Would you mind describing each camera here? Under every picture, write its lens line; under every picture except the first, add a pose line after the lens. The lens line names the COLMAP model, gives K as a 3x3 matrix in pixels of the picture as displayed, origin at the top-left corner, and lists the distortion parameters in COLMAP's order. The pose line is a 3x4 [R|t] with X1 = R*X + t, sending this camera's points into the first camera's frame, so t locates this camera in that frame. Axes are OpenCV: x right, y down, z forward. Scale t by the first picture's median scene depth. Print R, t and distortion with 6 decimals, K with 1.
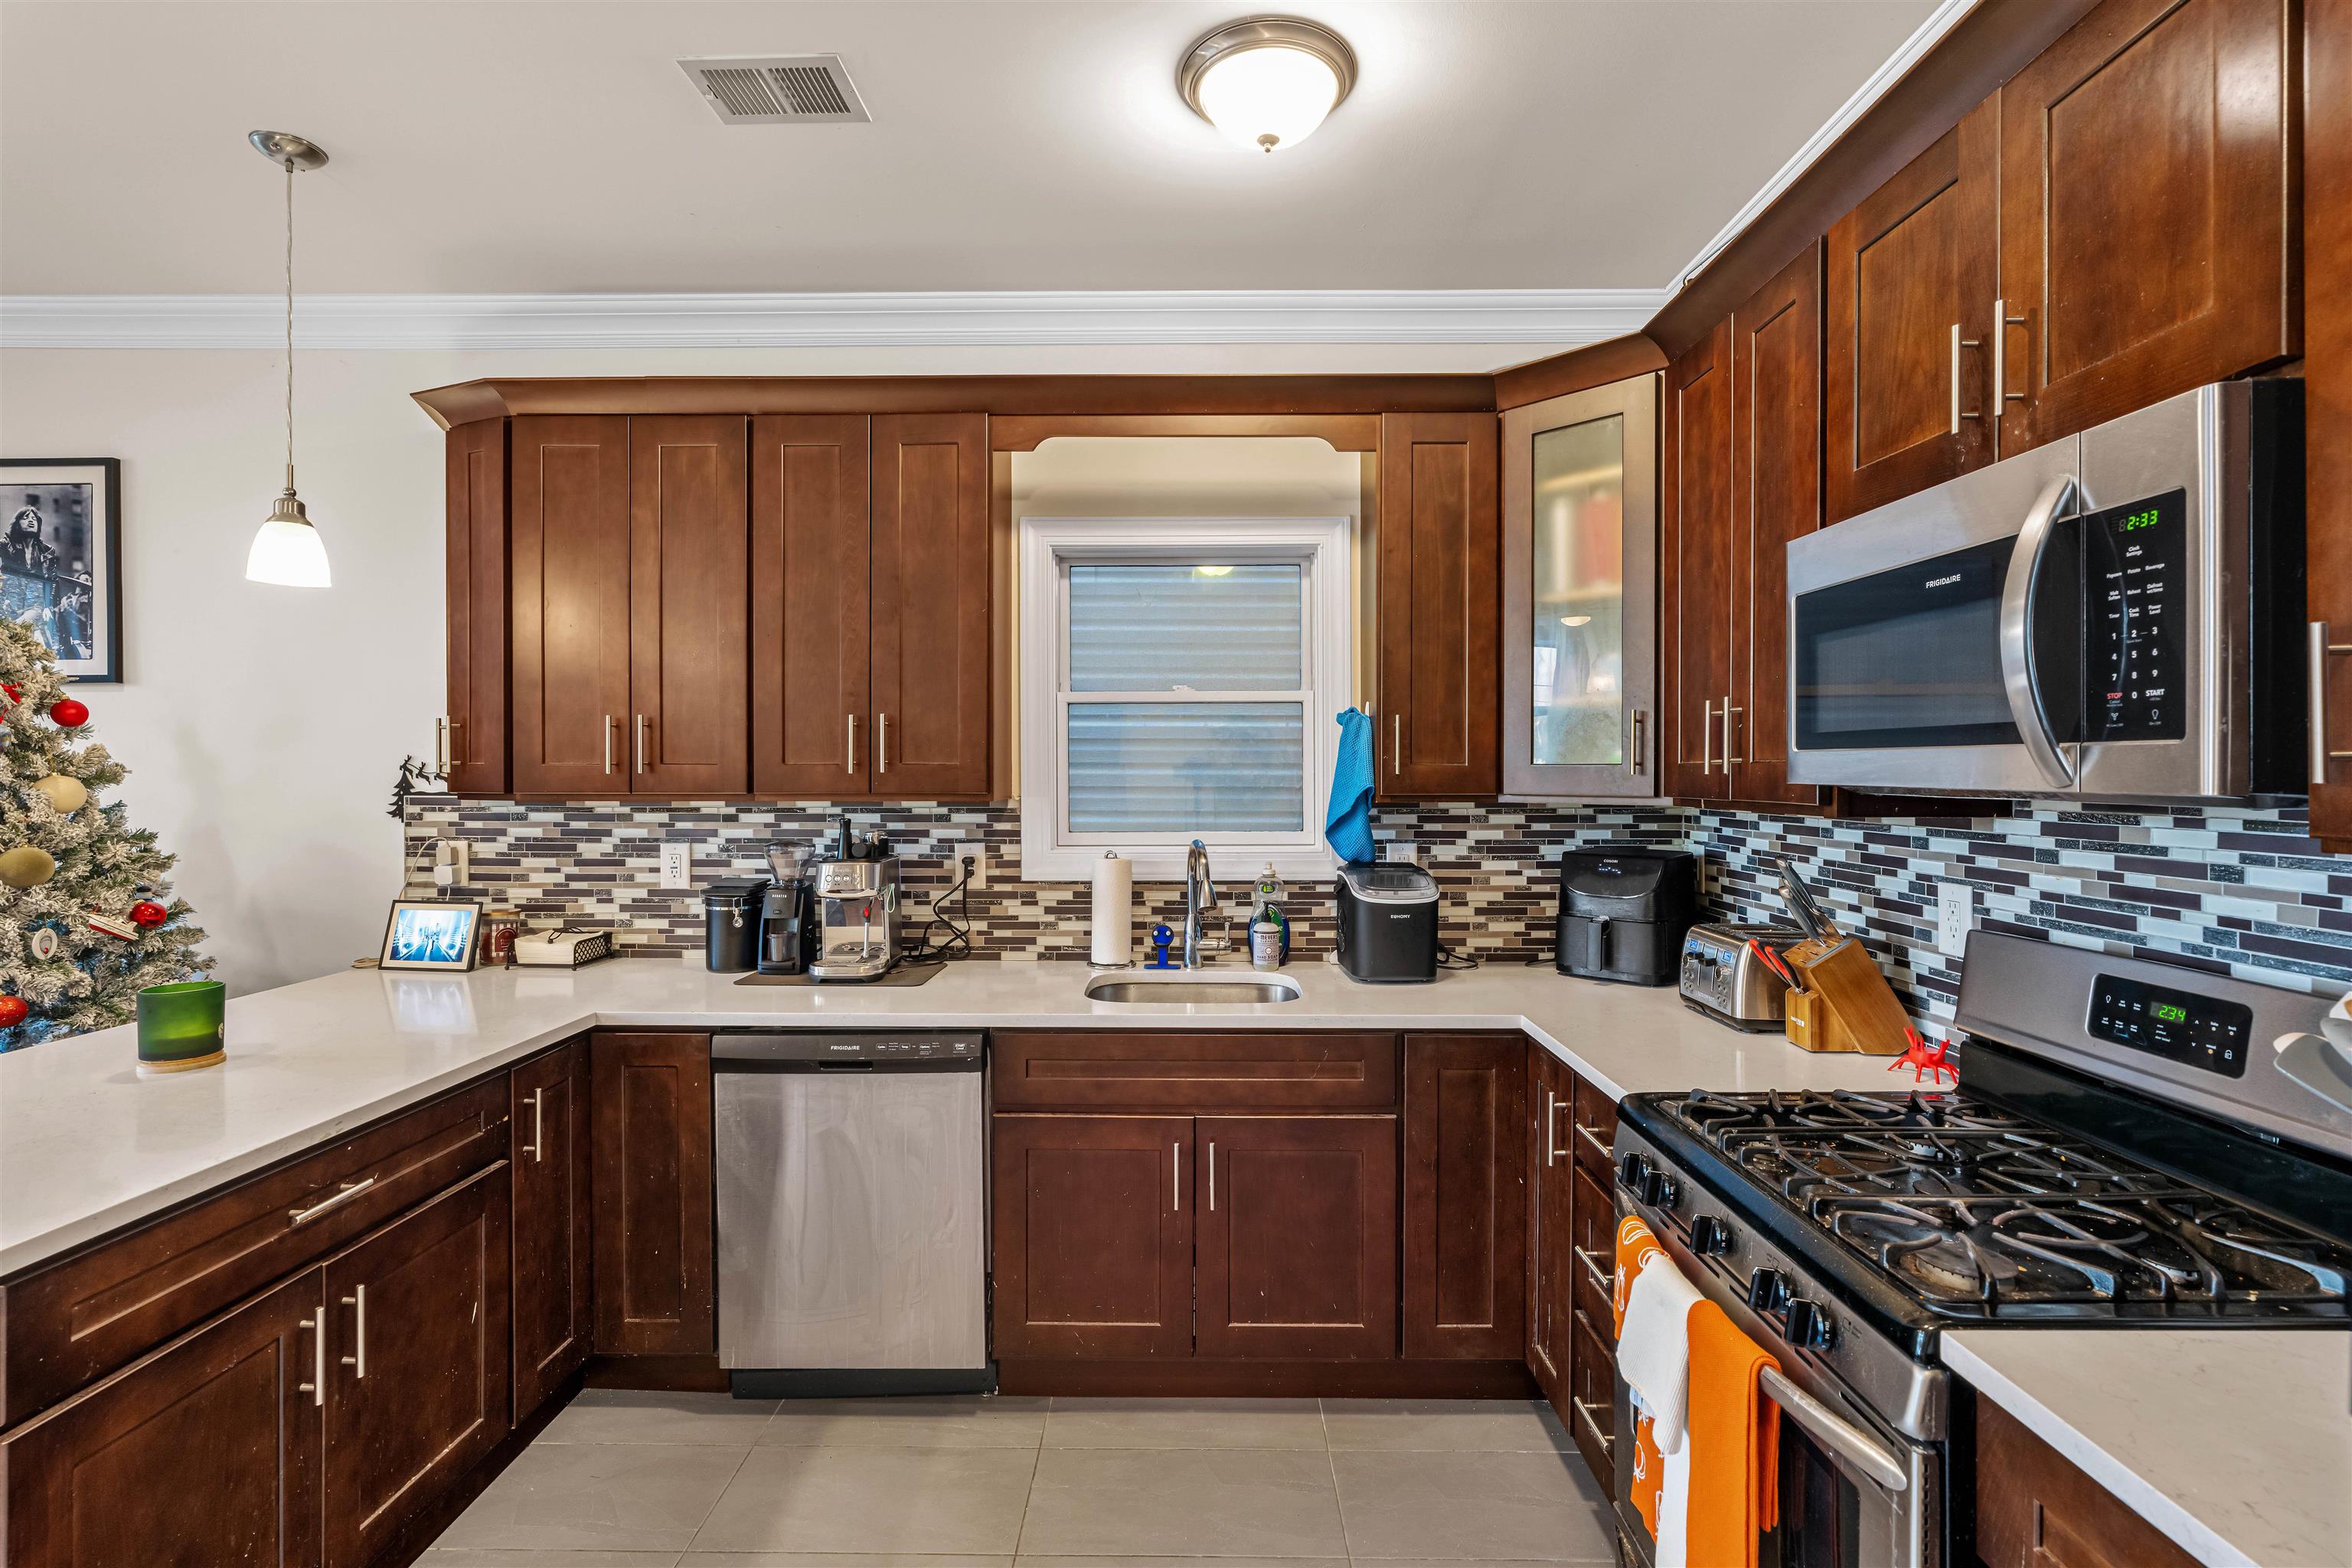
lens RADIAL K [[1073.4, 0, 1175.8], [0, 1073.4, 774.1], [0, 0, 1]] dist [-0.004506, 0.002419]
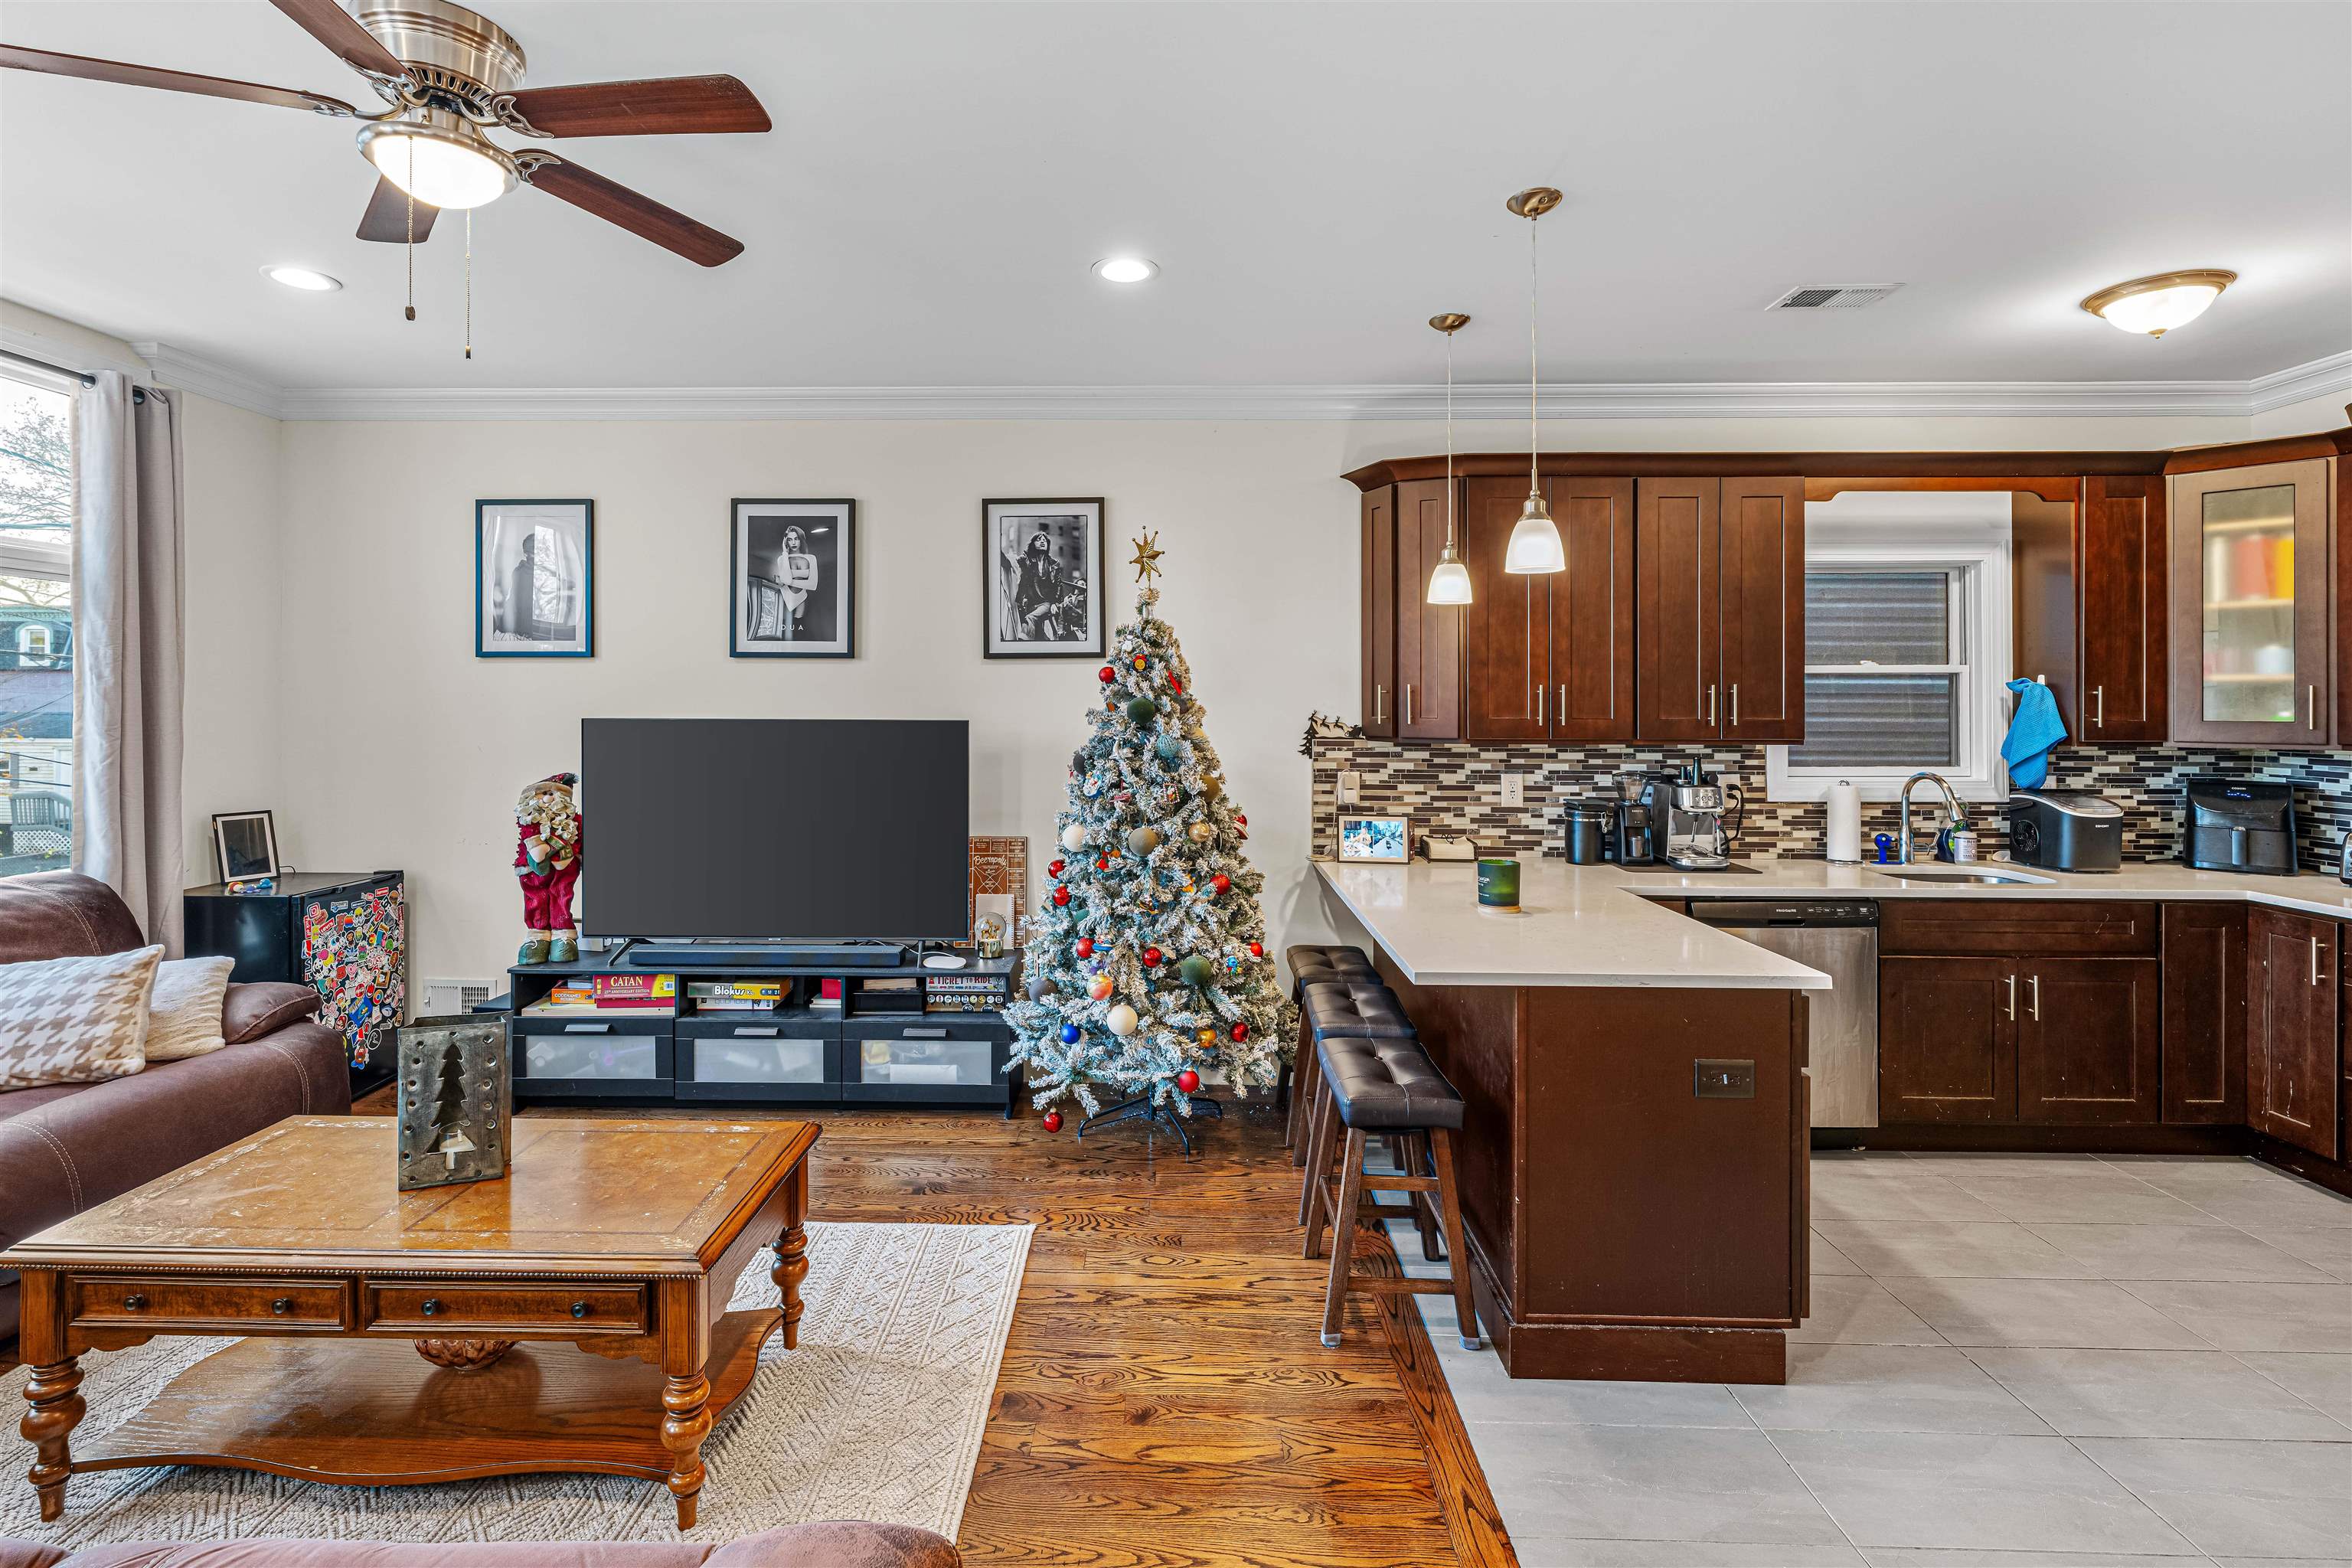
lens RADIAL K [[1073.4, 0, 1138.3], [0, 1073.4, 702.0], [0, 0, 1]] dist [-0.004506, 0.002419]
pose [[0.999828, 0.002305, -0.018384, -0.993018], [-0.002452, 0.999965, -0.007998, -0.018081], [0.018365, 0.008042, 0.999799, -0.431857]]
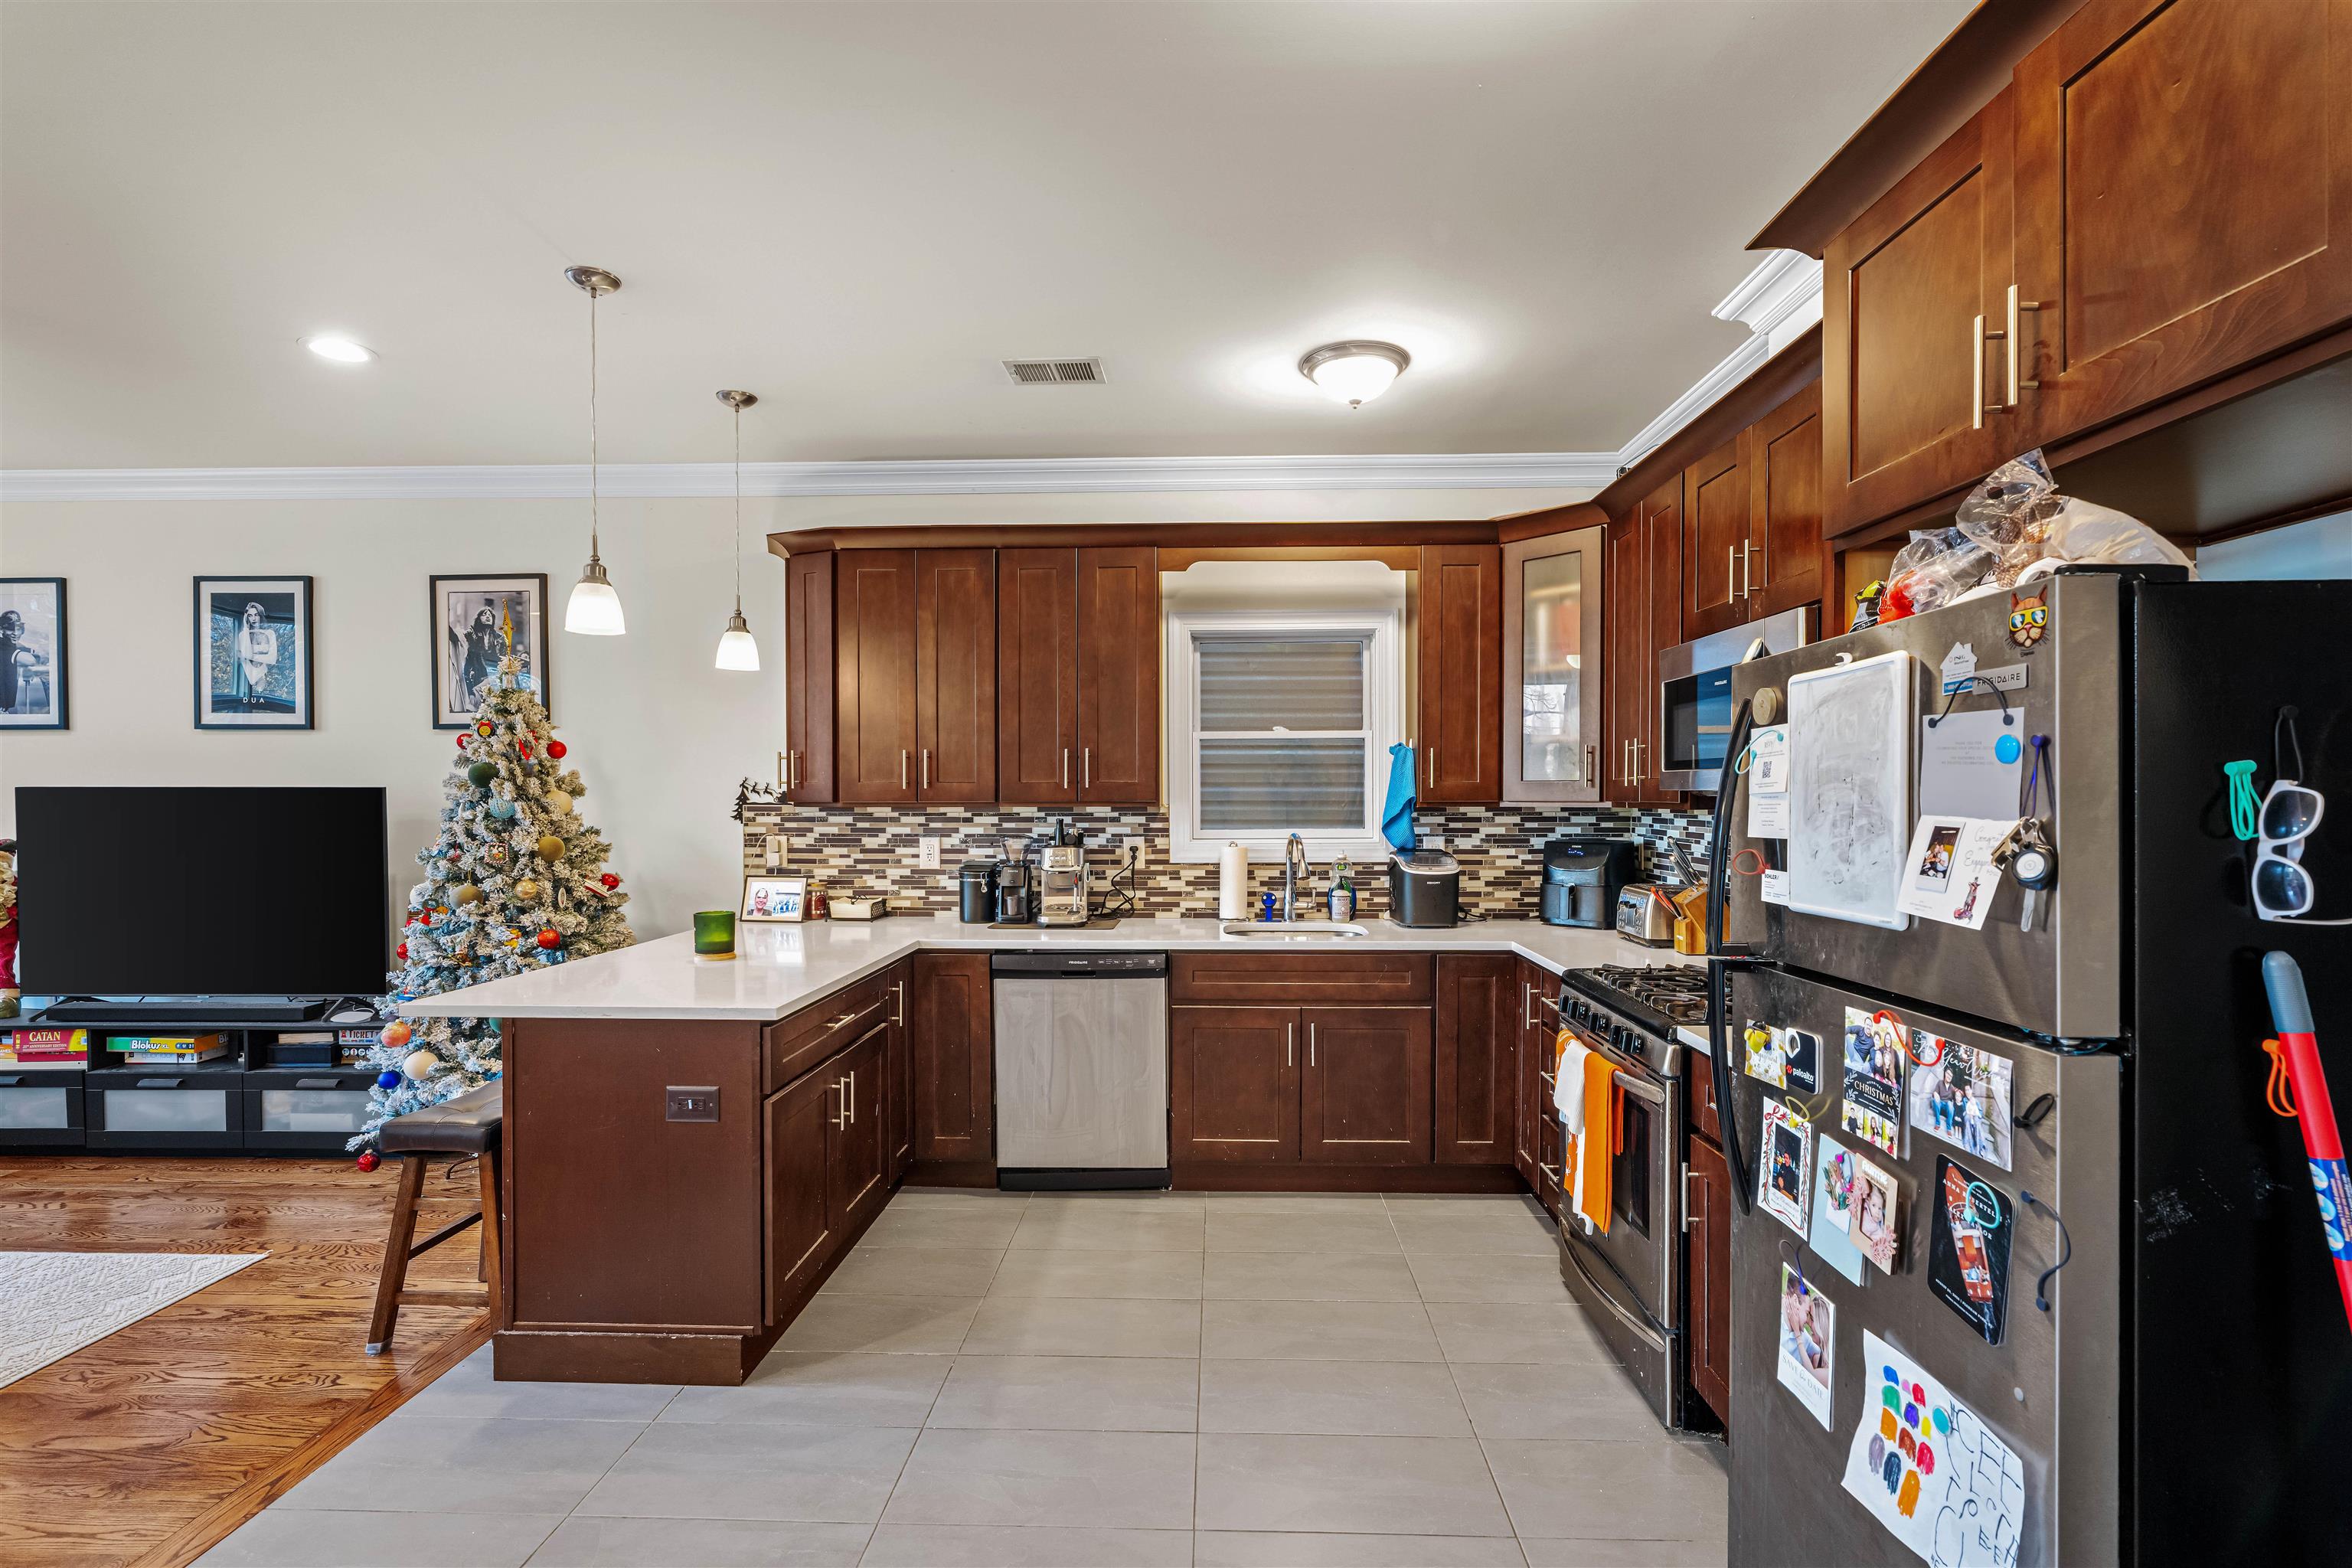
lens RADIAL K [[1073.4, 0, 1175.6], [0, 1073.4, 806.4], [0, 0, 1]] dist [-0.004506, 0.002419]
pose [[0.999711, -0.001537, -0.023984, -0.107365], [0.001735, 0.999965, 0.008239, 0.012067], [0.023970, -0.008278, 0.999678, -0.471865]]
